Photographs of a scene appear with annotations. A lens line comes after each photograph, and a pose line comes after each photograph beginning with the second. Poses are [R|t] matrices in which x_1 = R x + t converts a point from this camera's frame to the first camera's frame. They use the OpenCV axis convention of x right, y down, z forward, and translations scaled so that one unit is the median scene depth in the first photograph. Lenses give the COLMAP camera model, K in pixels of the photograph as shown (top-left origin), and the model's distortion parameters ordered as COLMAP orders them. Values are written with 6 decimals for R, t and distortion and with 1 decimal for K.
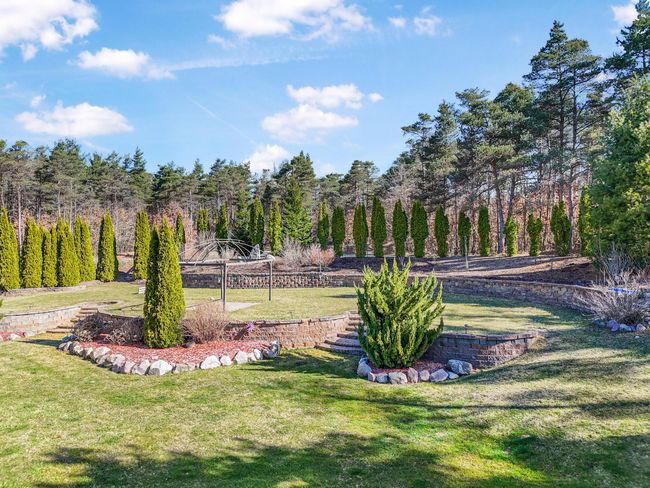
lens RADIAL K [[396.6, 0, 327.6], [0, 396.6, 240.0], [0, 0, 1]] dist [0.033887, -0.002801]
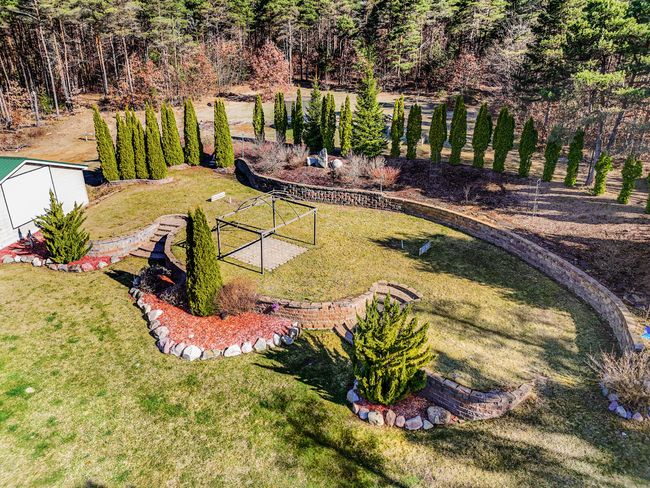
lens RADIAL K [[396.6, 0, 327.6], [0, 396.6, 240.0], [0, 0, 1]] dist [0.033887, -0.002801]
pose [[0.978406, 0.095592, -0.183257, 0.130857], [-0.035908, 0.951756, 0.304749, -0.299495], [0.203547, -0.291588, 0.934636, 0.053468]]
